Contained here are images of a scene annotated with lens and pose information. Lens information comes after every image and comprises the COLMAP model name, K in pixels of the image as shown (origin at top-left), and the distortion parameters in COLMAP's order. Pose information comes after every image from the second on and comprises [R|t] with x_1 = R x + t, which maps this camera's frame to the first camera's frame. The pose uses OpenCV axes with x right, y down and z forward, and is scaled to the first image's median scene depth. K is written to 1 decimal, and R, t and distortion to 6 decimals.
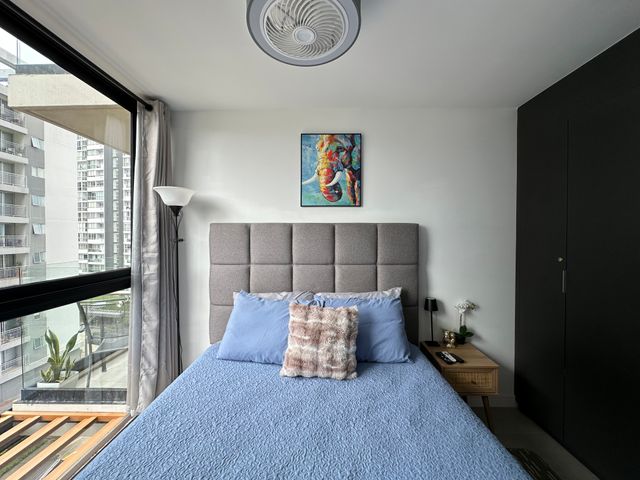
lens RADIAL K [[256.7, 0, 320.0], [0, 256.7, 240.0], [0, 0, 1]] dist [-0.001471, -0.000121]
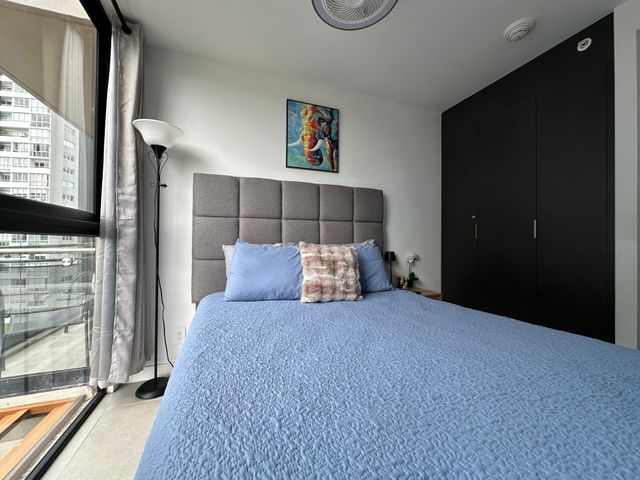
lens RADIAL K [[256.7, 0, 320.0], [0, 256.7, 240.0], [0, 0, 1]] dist [-0.001471, -0.000121]
pose [[0.932156, 0.007838, 0.361973, -0.344729], [0.000405, 0.999742, -0.022691, 0.206652], [-0.362057, 0.021298, 0.931912, -0.033579]]
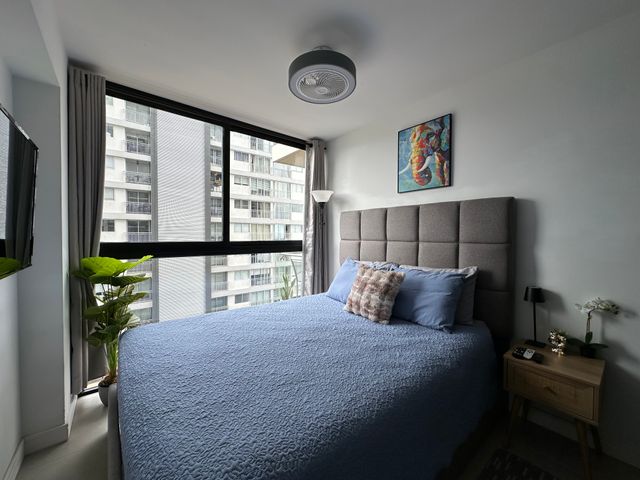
lens RADIAL K [[254.4, 0, 320.0], [0, 254.4, 240.0], [0, 0, 1]] dist [-0.001075, 0.000150]
pose [[0.647826, 0.018396, -0.761566, 0.625461], [-0.015407, 0.999820, 0.011046, 0.083151], [0.761633, 0.004578, 0.647993, -0.038470]]
